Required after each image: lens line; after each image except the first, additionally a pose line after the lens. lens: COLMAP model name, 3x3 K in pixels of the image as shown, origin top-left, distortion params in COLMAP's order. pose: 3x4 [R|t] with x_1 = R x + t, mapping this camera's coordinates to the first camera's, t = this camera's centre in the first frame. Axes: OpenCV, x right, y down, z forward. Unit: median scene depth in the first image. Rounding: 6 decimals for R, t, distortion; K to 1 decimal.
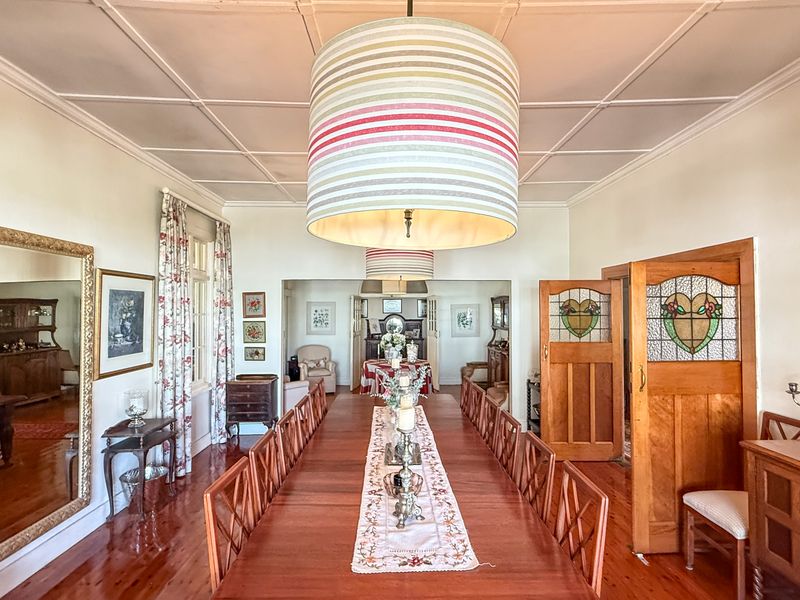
lens RADIAL K [[431.3, 0, 400.0], [0, 431.3, 300.0], [0, 0, 1]] dist [0.001618, 0.000714]
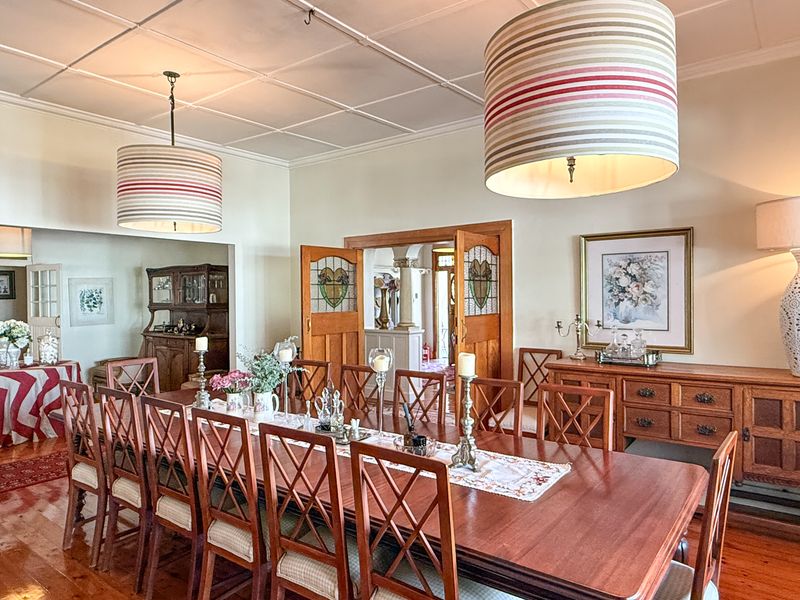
lens RADIAL K [[529.5, 0, 400.0], [0, 529.5, 300.0], [0, 0, 1]] dist [-0.000870, -0.004193]
pose [[0.618621, -0.013883, 0.785567, -0.420715], [-0.008272, 0.999673, 0.024180, 0.040548], [-0.785646, -0.021457, 0.618304, 0.156346]]
